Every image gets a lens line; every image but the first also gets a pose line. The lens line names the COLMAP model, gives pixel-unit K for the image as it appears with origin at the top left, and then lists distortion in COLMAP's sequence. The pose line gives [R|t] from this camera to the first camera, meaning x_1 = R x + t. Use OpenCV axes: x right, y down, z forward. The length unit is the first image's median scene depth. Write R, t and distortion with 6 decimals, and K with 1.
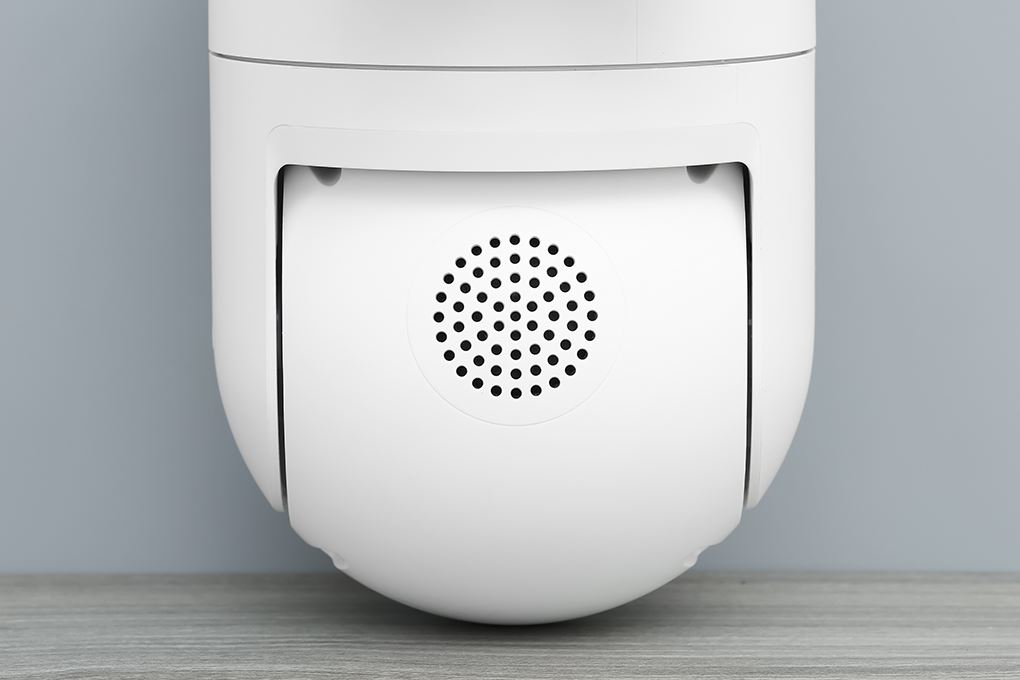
lens RADIAL K [[4445.7, 0, 510.0], [0, 4445.7, 340.0], [0, 0, 1]] dist [-0.296312, 6.085271]
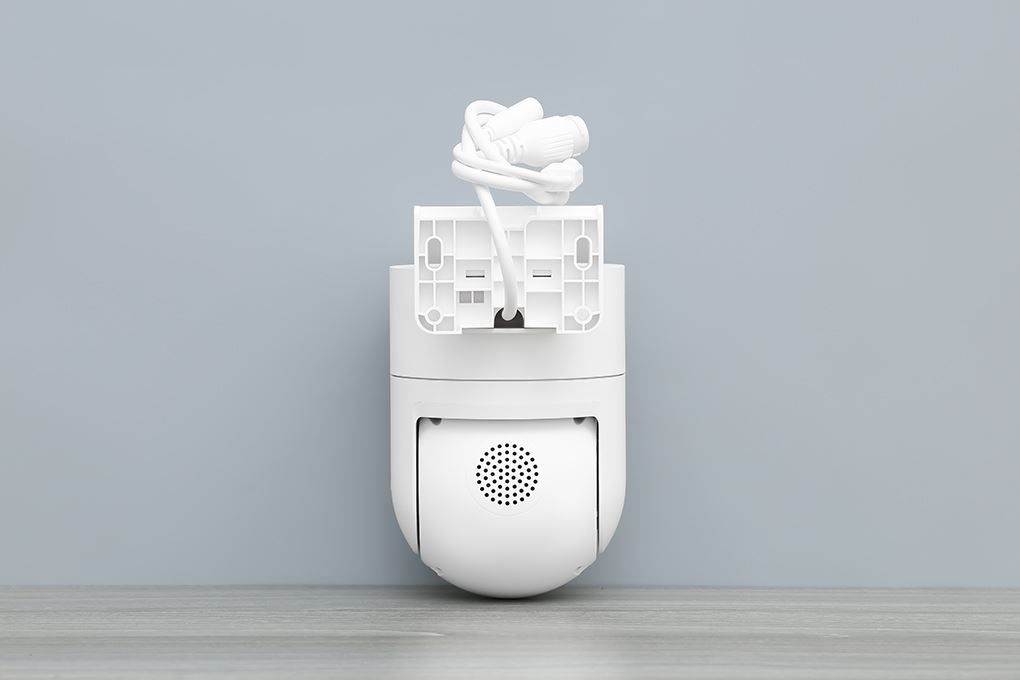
lens RADIAL K [[4445.7, 0, 510.0], [0, 4445.7, 340.0], [0, 0, 1]] dist [-0.296312, 6.085271]
pose [[0.999577, 0.000576, -0.029085, 0.079308], [-0.003169, 0.996010, -0.089189, 0.150099], [0.028918, 0.089243, 0.995590, -1.625208]]
